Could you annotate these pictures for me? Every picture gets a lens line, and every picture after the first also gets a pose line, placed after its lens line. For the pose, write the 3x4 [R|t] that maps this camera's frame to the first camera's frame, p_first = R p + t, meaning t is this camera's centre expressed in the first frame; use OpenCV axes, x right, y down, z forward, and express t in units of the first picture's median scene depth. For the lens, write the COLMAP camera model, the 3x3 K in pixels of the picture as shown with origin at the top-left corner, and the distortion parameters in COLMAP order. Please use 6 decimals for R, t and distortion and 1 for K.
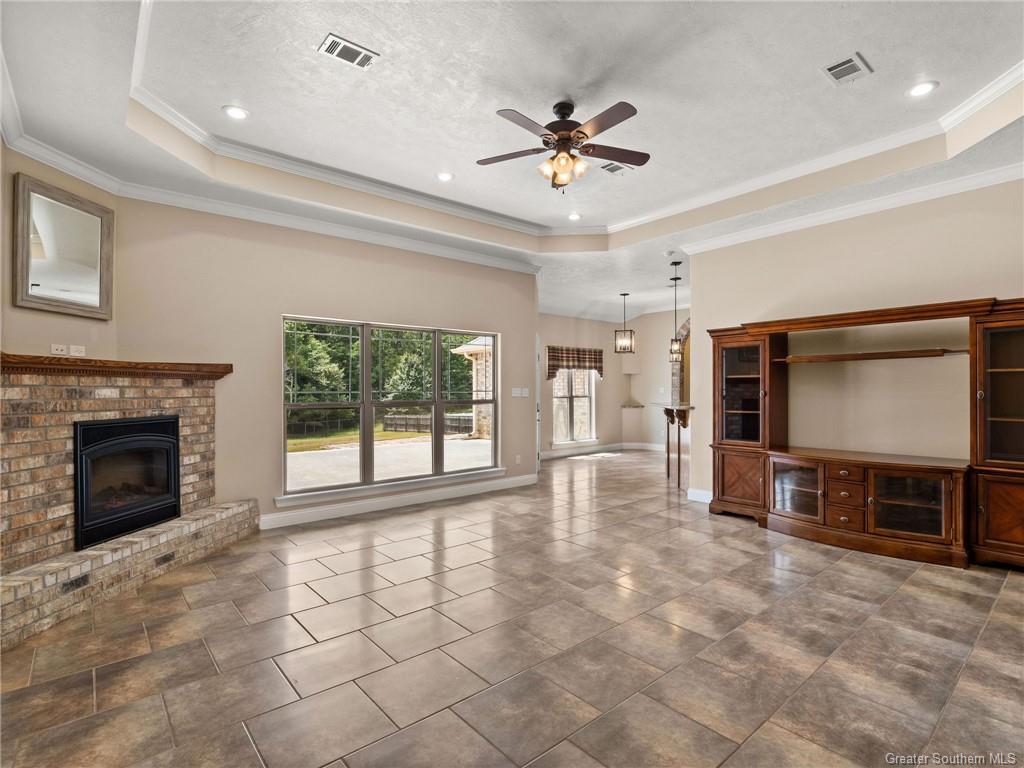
lens RADIAL K [[503.5, 0, 518.2], [0, 503.5, 389.8], [0, 0, 1]] dist [-0.014486, 0.003002]
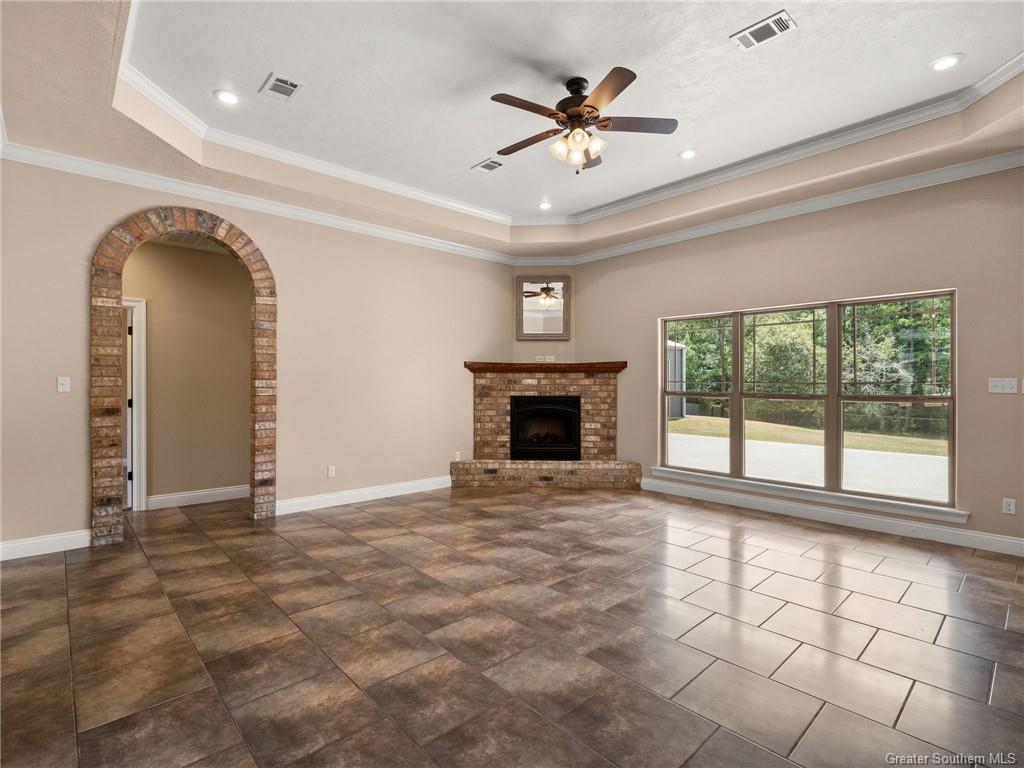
lens RADIAL K [[503.5, 0, 519.1], [0, 503.5, 375.6], [0, 0, 1]] dist [-0.014486, 0.003002]
pose [[0.042955, -0.007404, -0.999050, 1.028303], [-0.000840, 0.999972, -0.007447, -0.001836], [0.999077, 0.001159, 0.042947, 0.843053]]
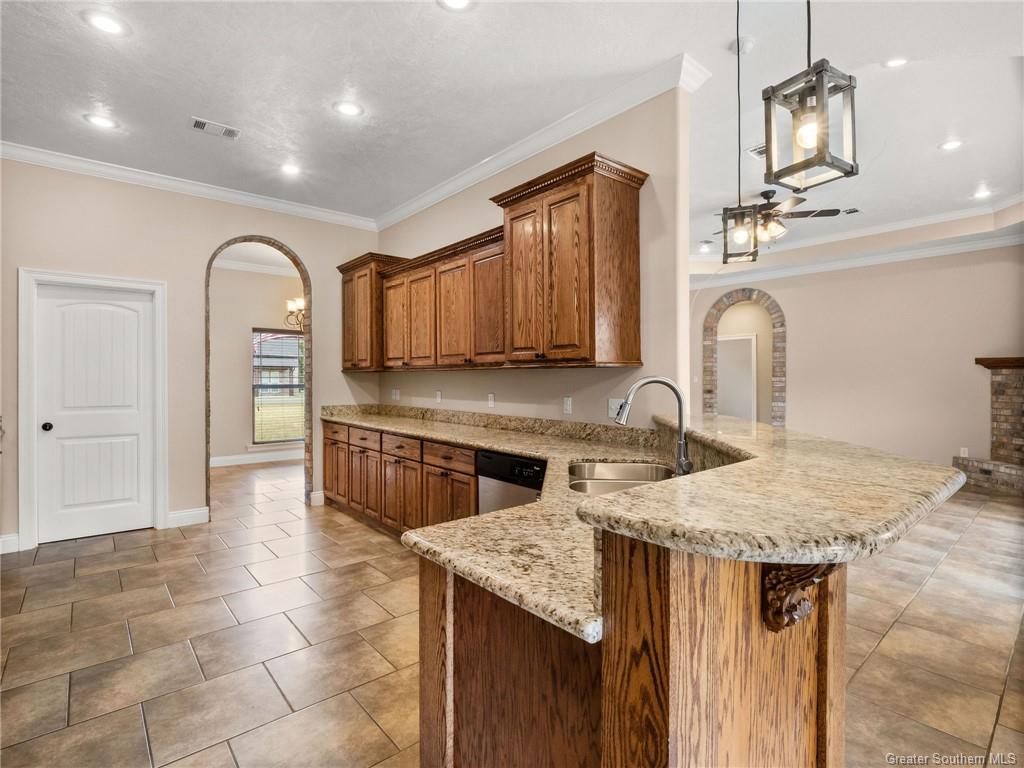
lens RADIAL K [[503.5, 0, 513.5], [0, 503.5, 379.4], [0, 0, 1]] dist [-0.014486, 0.003002]
pose [[-0.999991, 0.003039, 0.002847, 0.843259], [0.003048, 0.999990, 0.003246, -0.000875], [-0.002837, 0.003254, -0.999991, 2.487792]]
